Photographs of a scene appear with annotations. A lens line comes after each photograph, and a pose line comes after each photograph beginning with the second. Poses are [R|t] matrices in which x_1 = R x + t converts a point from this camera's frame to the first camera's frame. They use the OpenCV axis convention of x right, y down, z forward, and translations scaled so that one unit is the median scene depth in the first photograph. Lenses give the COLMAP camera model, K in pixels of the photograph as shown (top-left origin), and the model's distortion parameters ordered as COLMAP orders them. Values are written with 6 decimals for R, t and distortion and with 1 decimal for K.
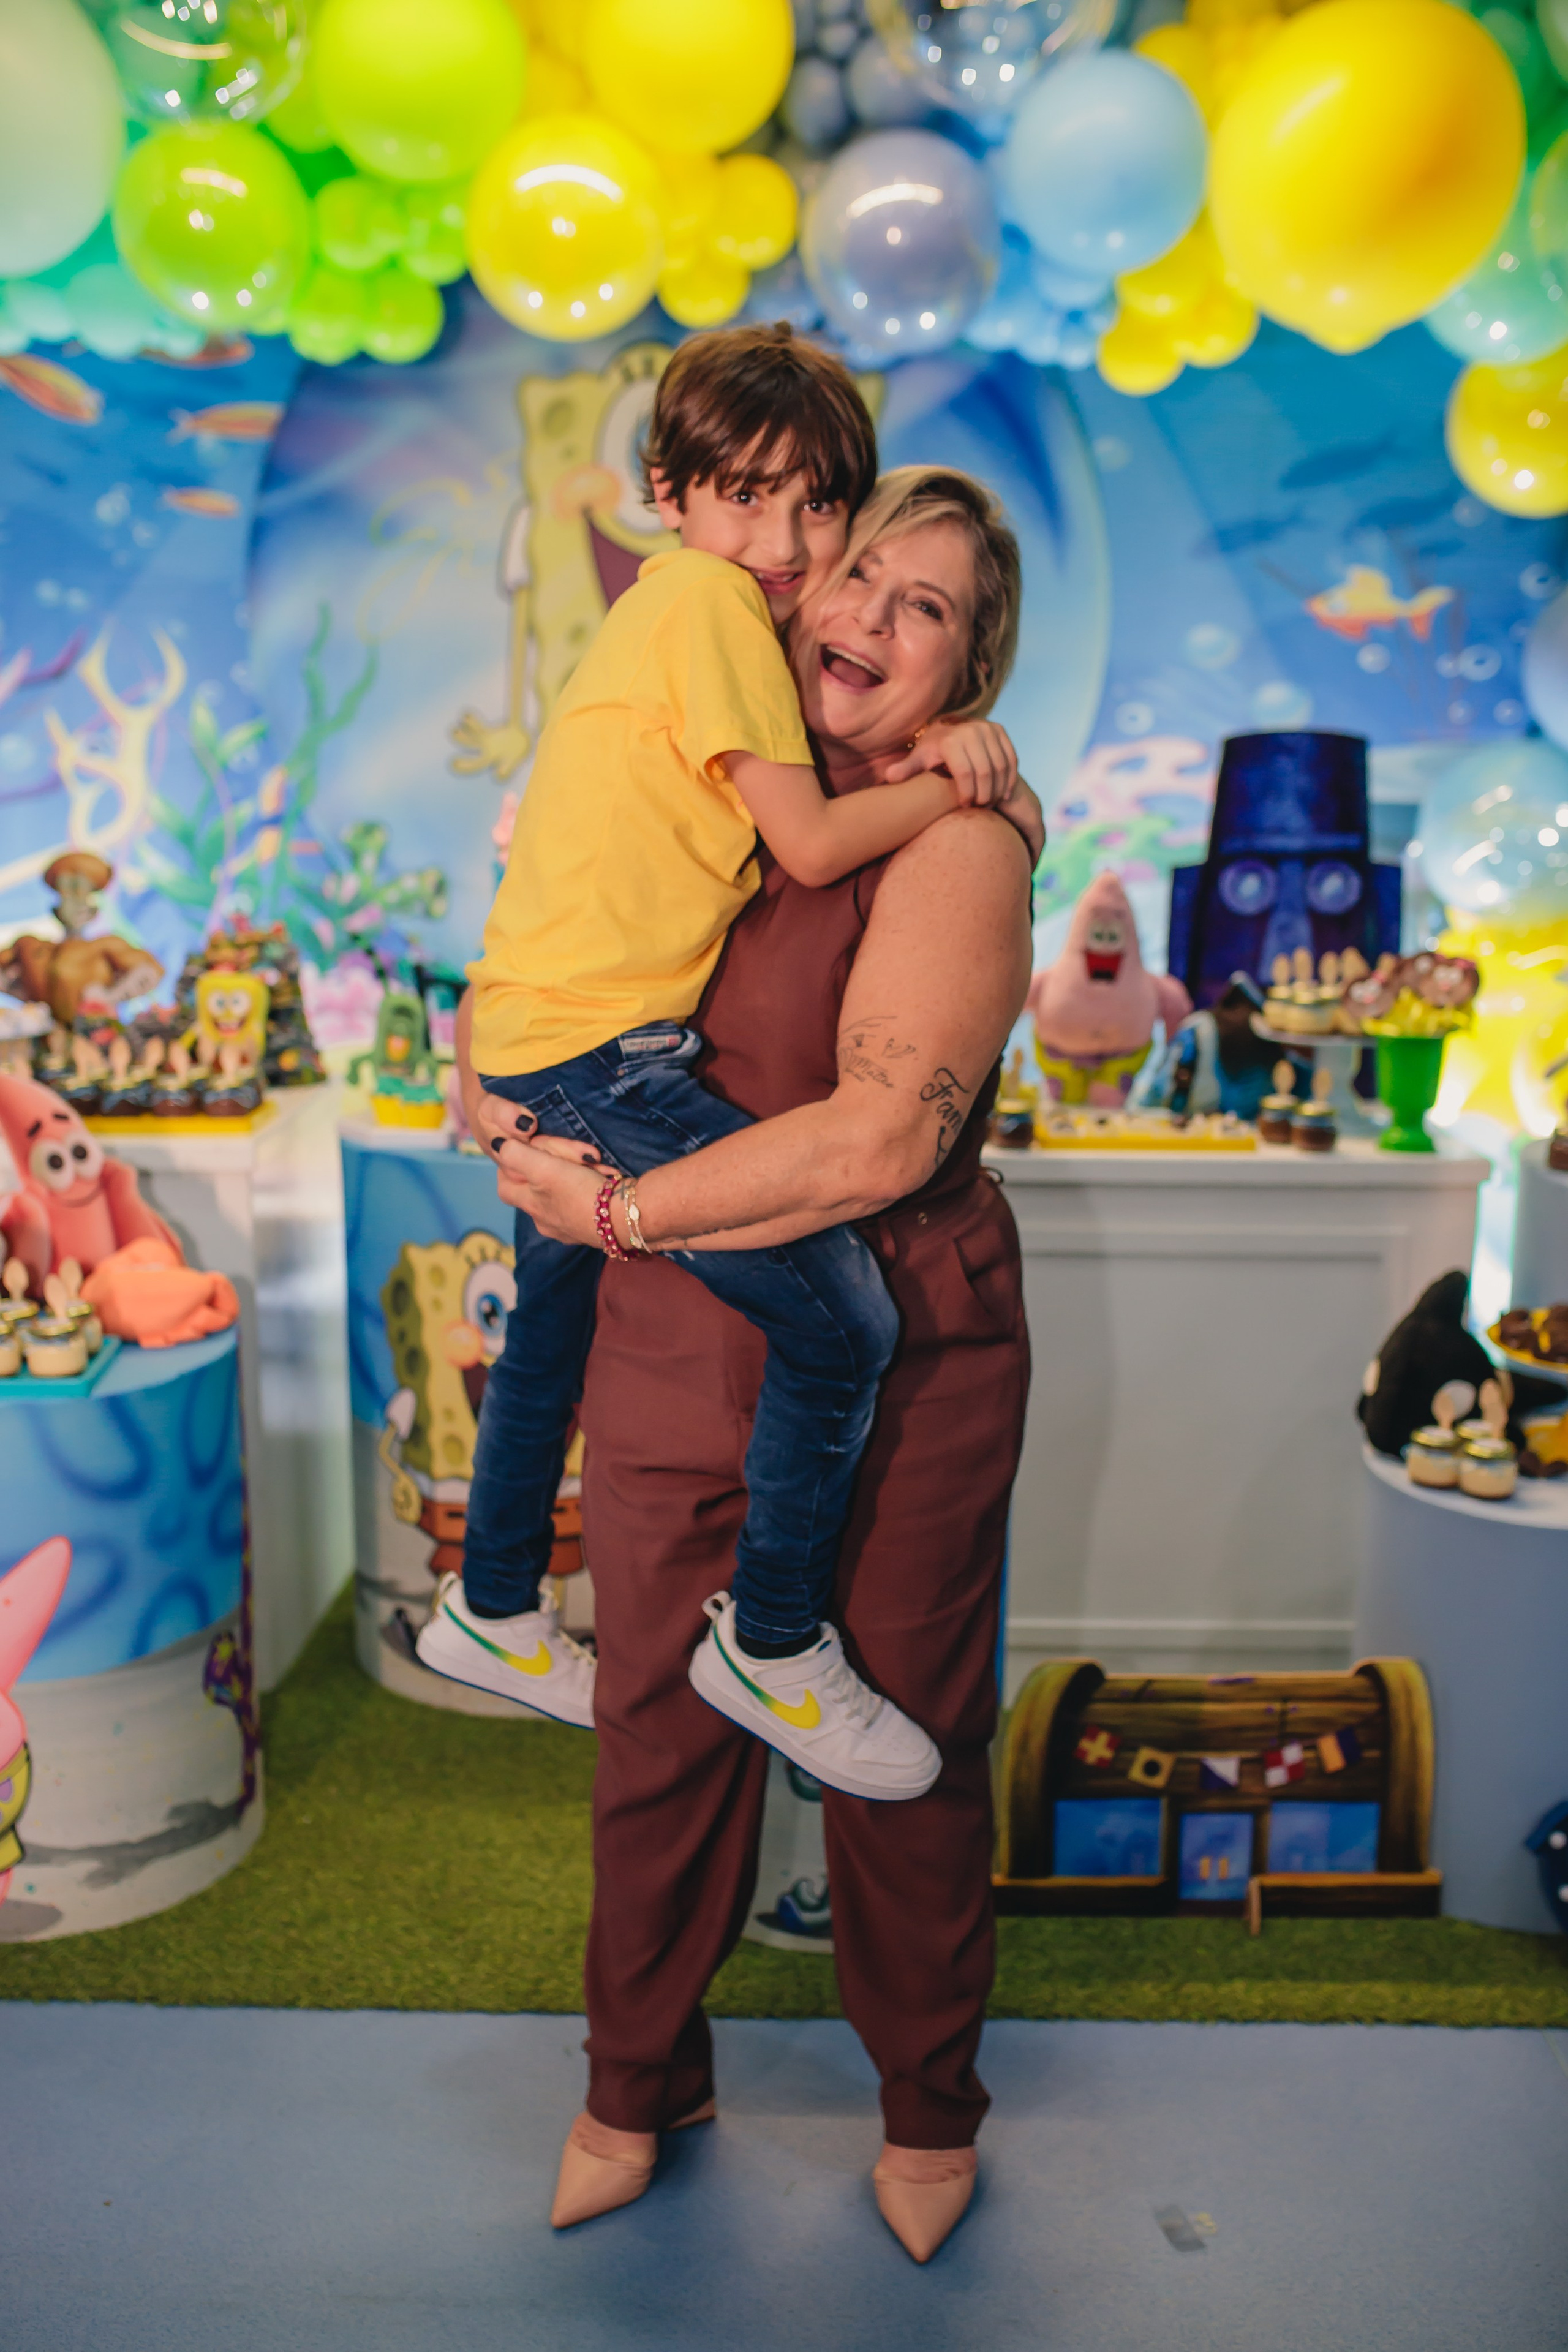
lens RADIAL K [[2335.0, 0, 795.4], [0, 2335.0, 1170.6], [0, 0, 1]] dist [-0.061626, 0.079609]
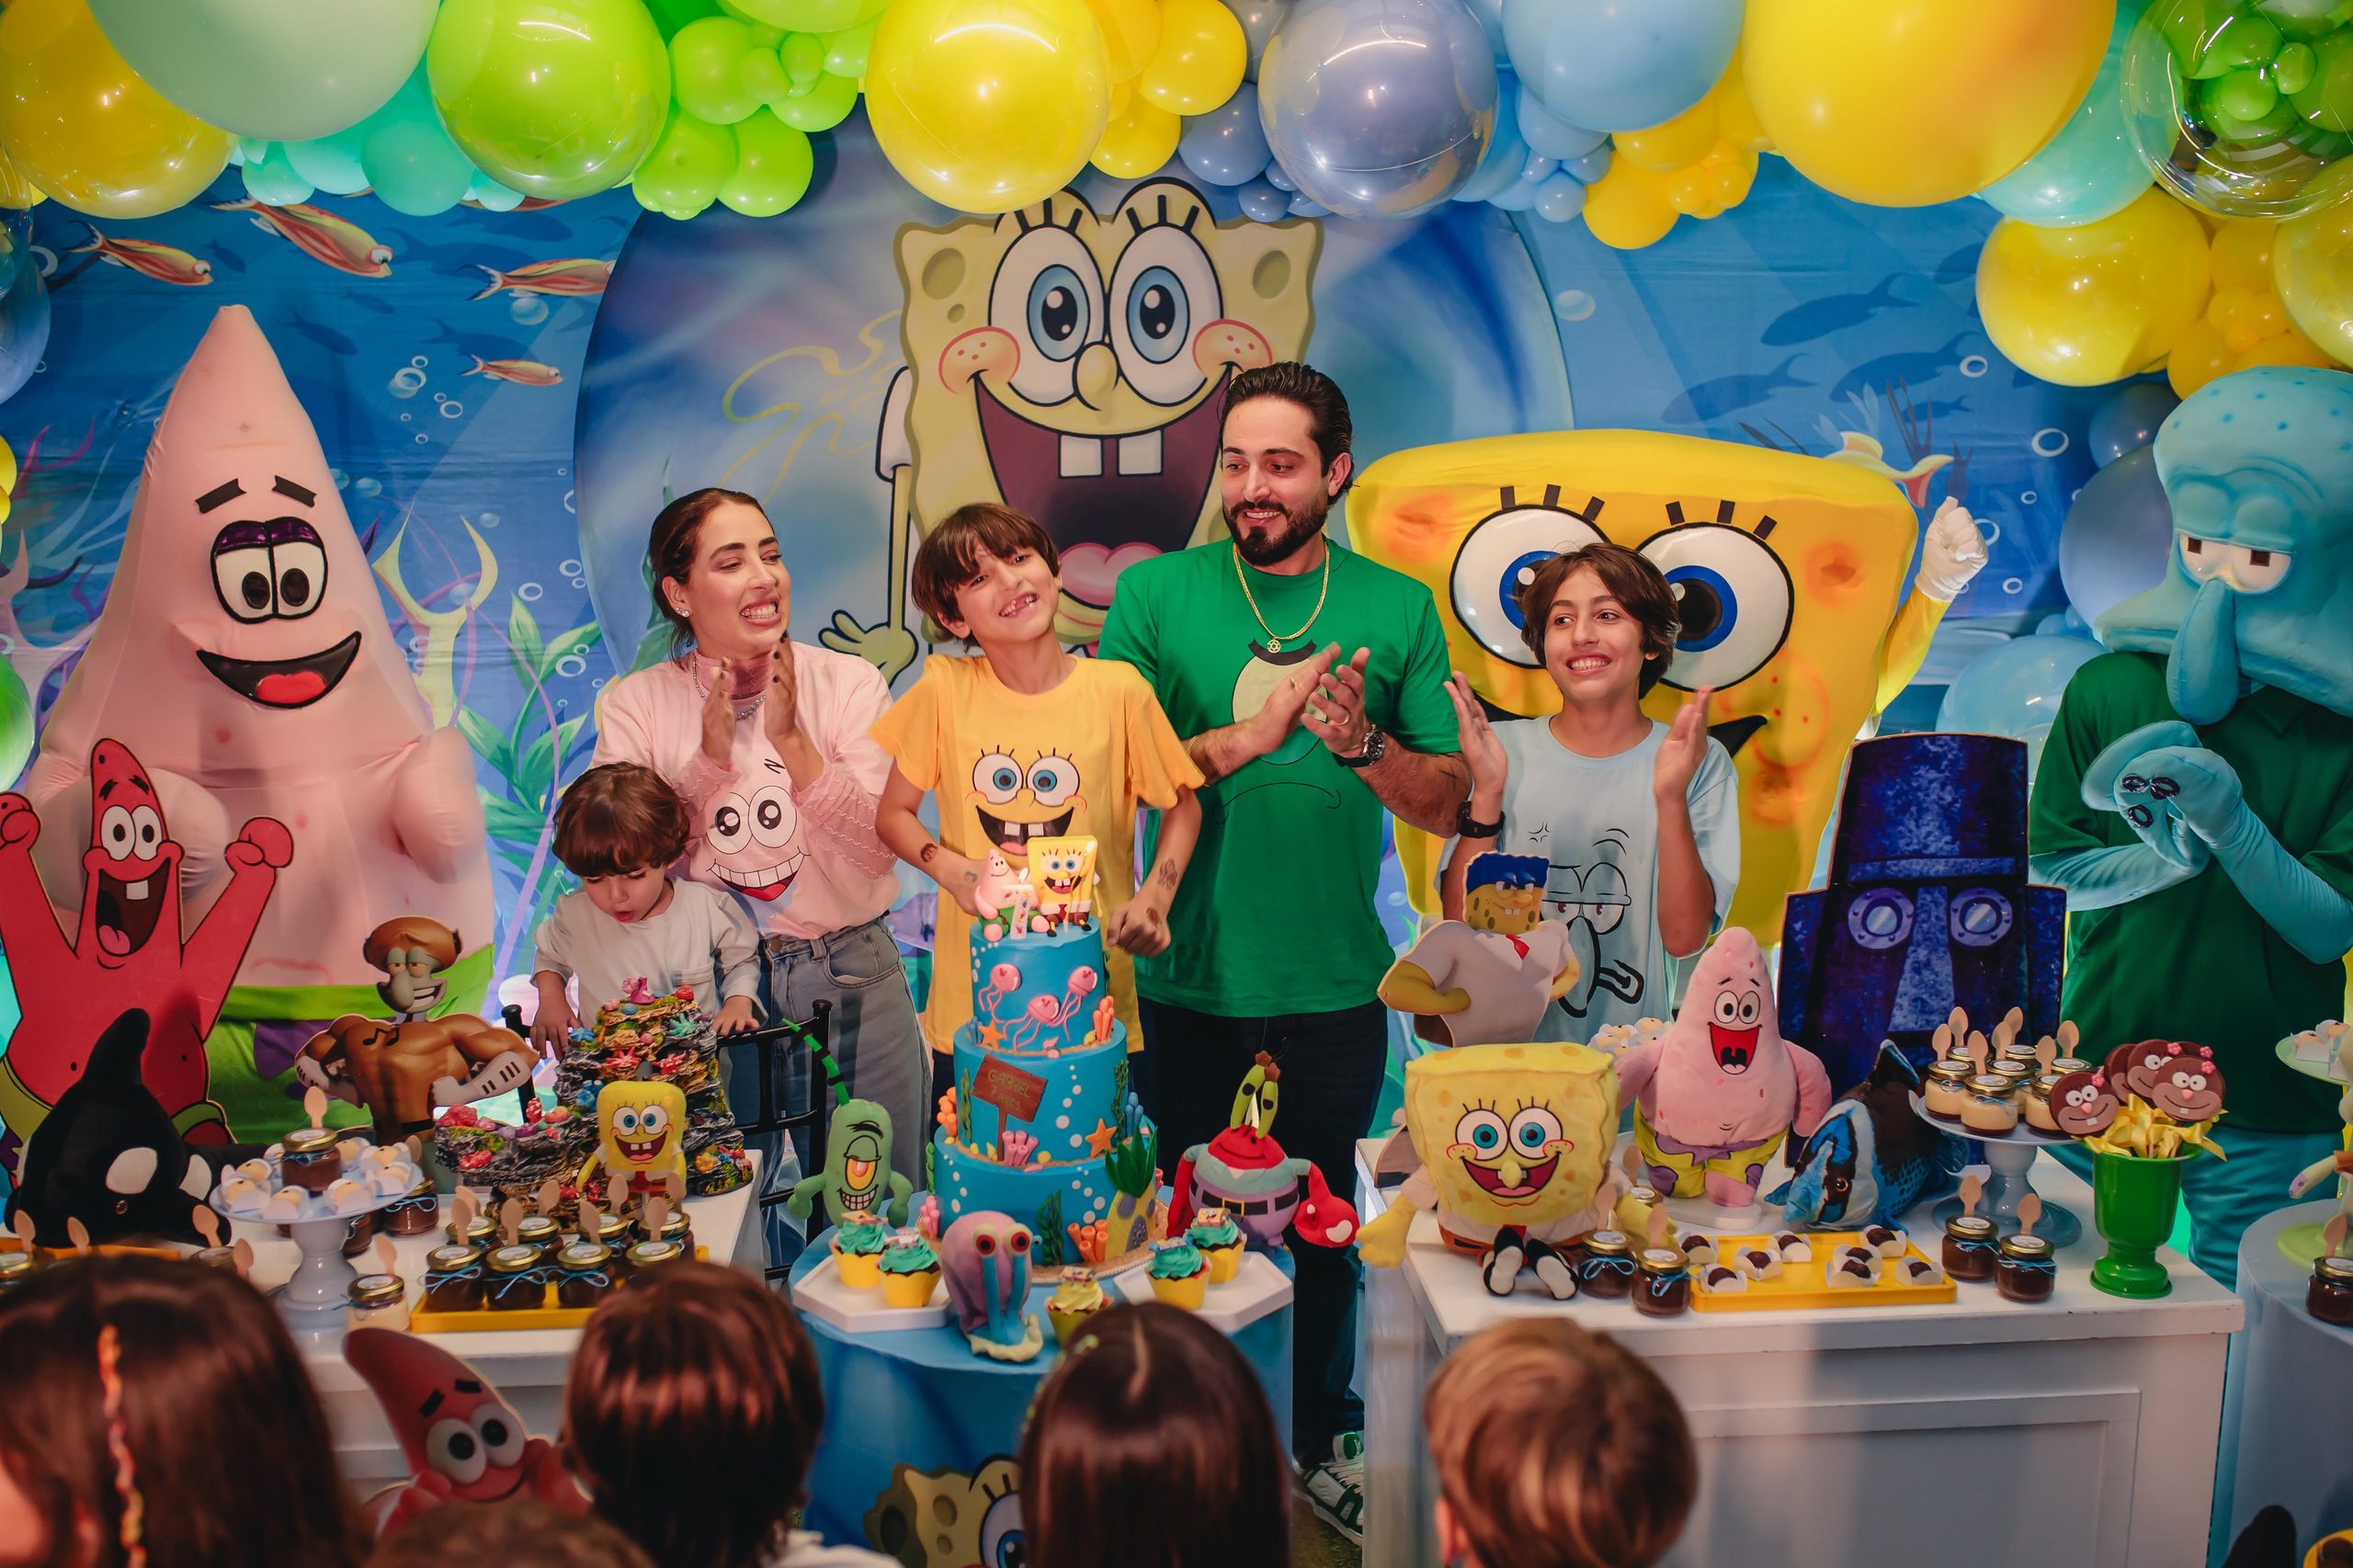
lens RADIAL K [[2319.6, 0, 1179.6], [0, 2319.6, 785.1], [0, 0, 1]] dist [-0.063962, 0.092344]
pose [[0.996684, -0.024699, 0.077534, -0.117033], [0.025744, 0.999590, -0.012510, -0.166995], [-0.077193, 0.014465, 0.996911, 0.201665]]
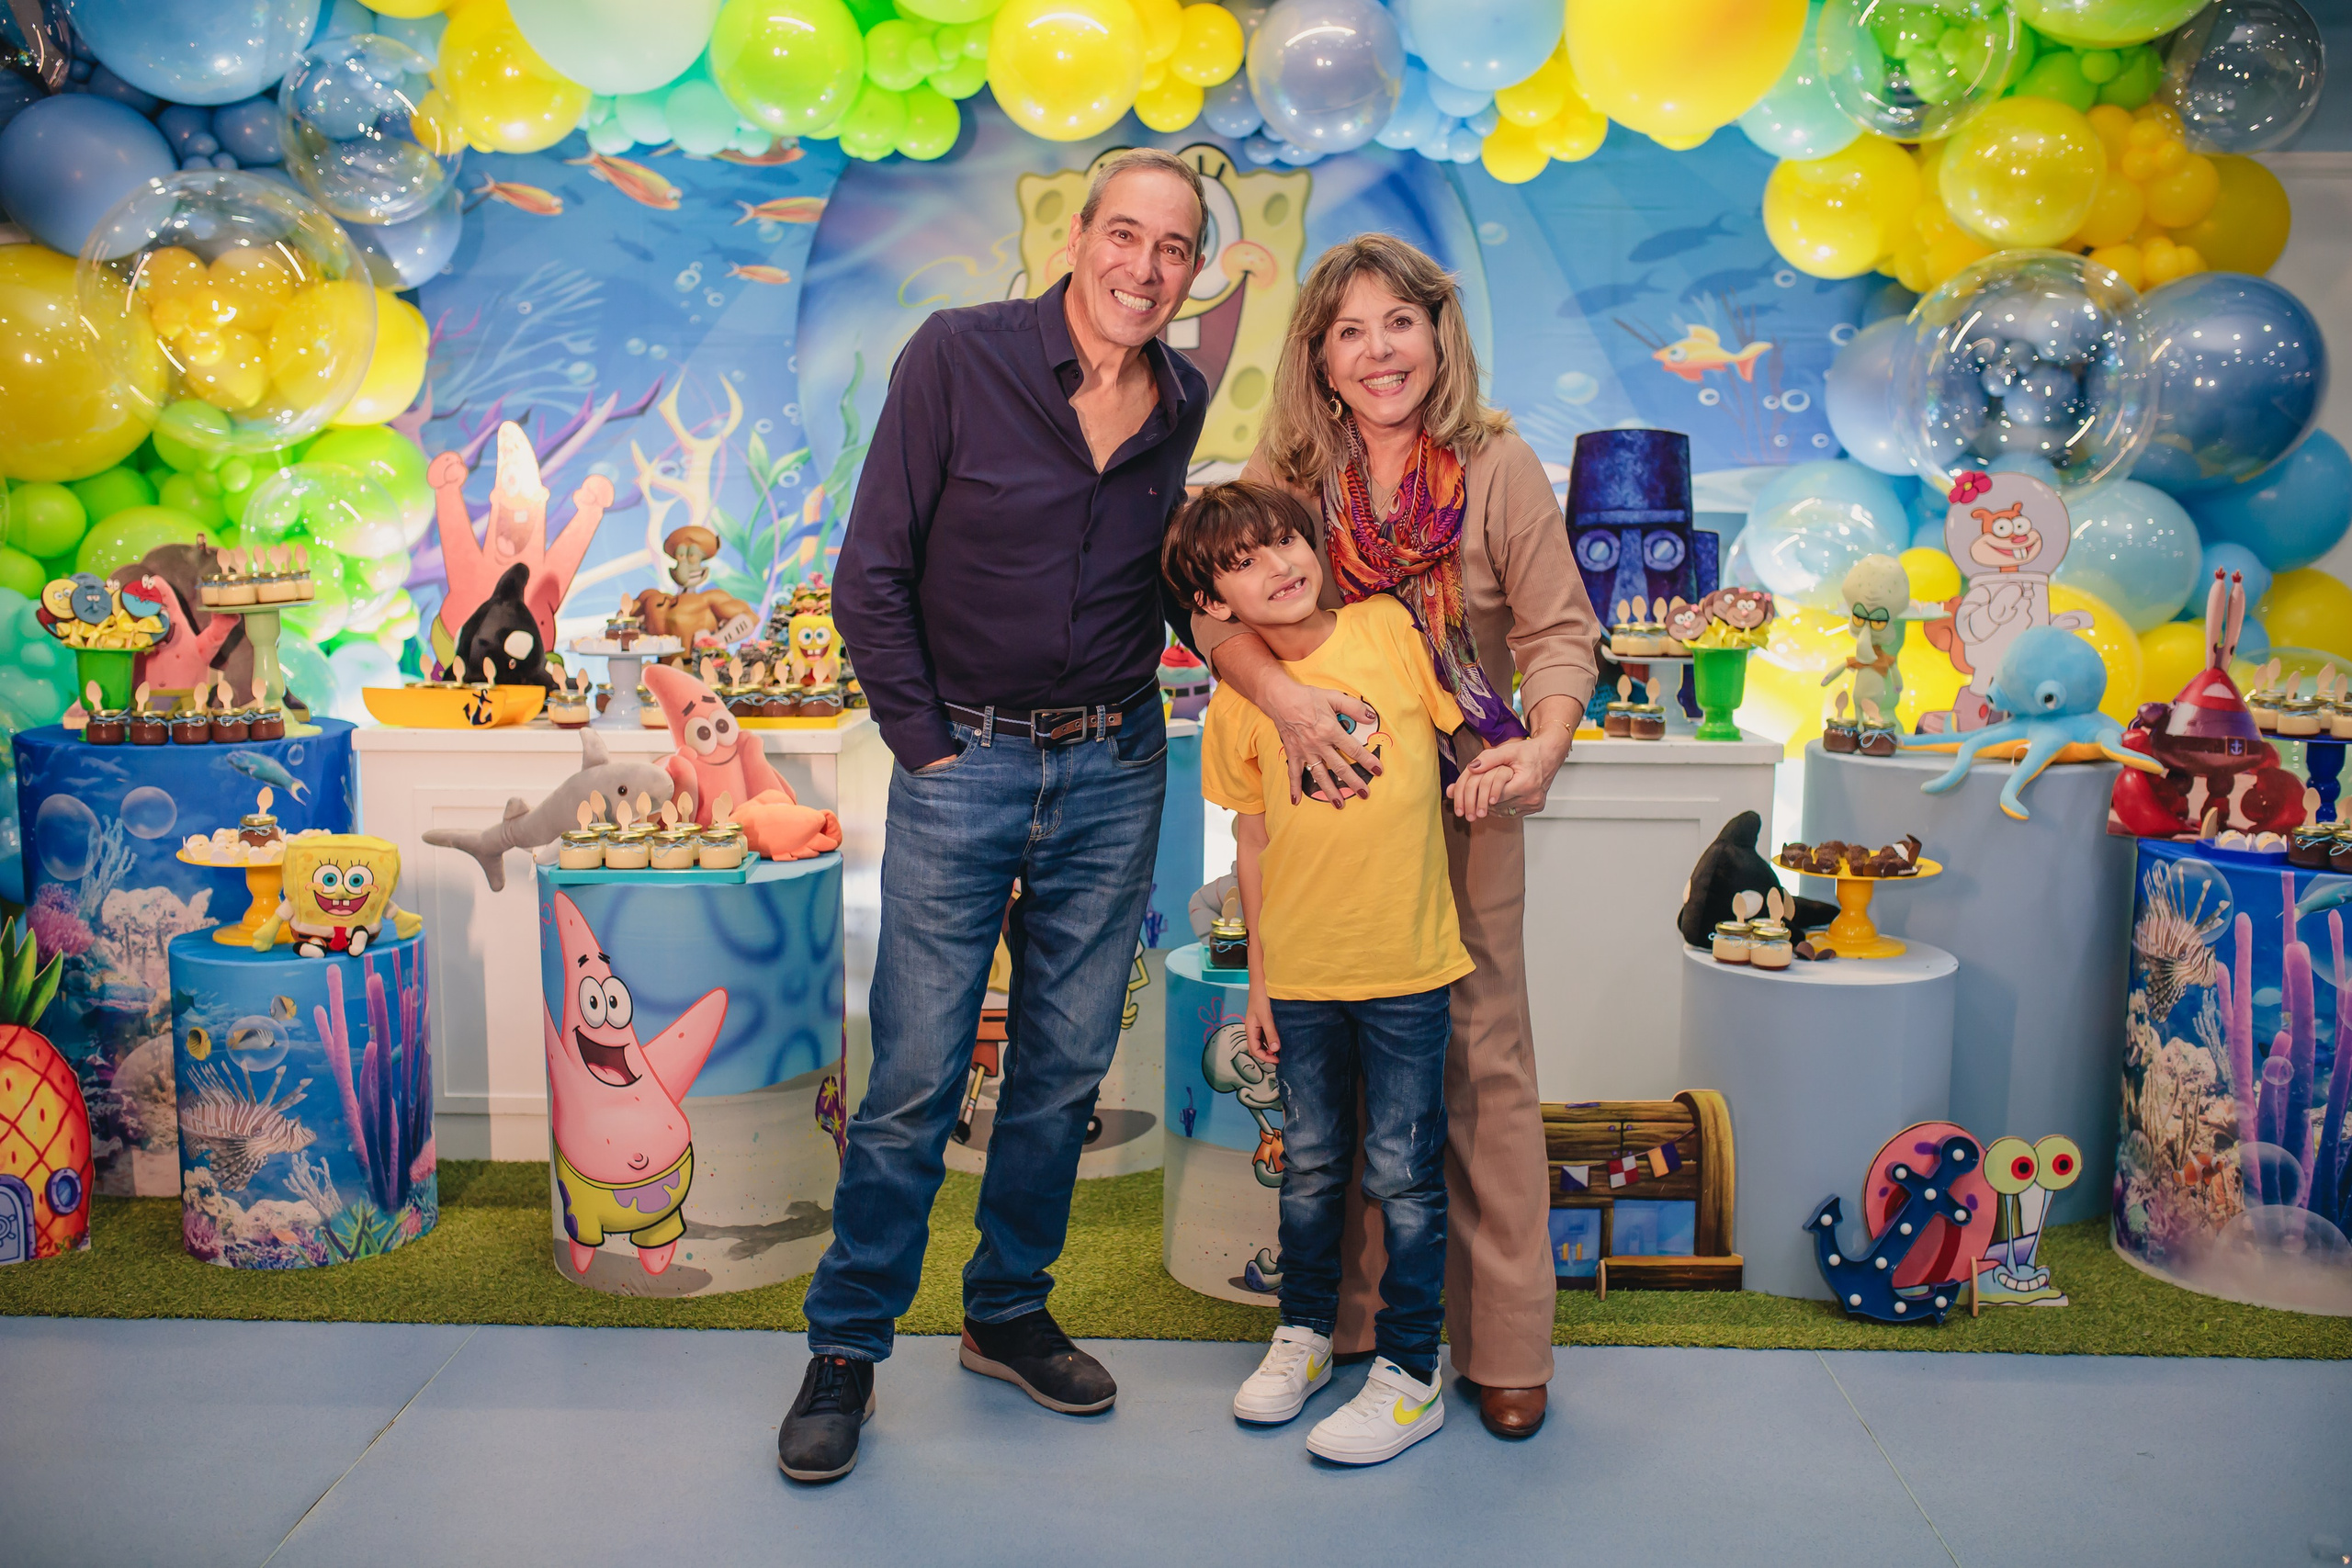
lens RADIAL K [[2245.5, 0, 1178.0], [0, 2245.5, 785.2], [0, 0, 1]] dist [-0.063369, 0.088945]
pose [[0.999910, 0.000917, -0.013380, -0.022569], [-0.001894, 0.997317, -0.073174, 0.100312], [0.013277, 0.073193, 0.997229, -0.237401]]
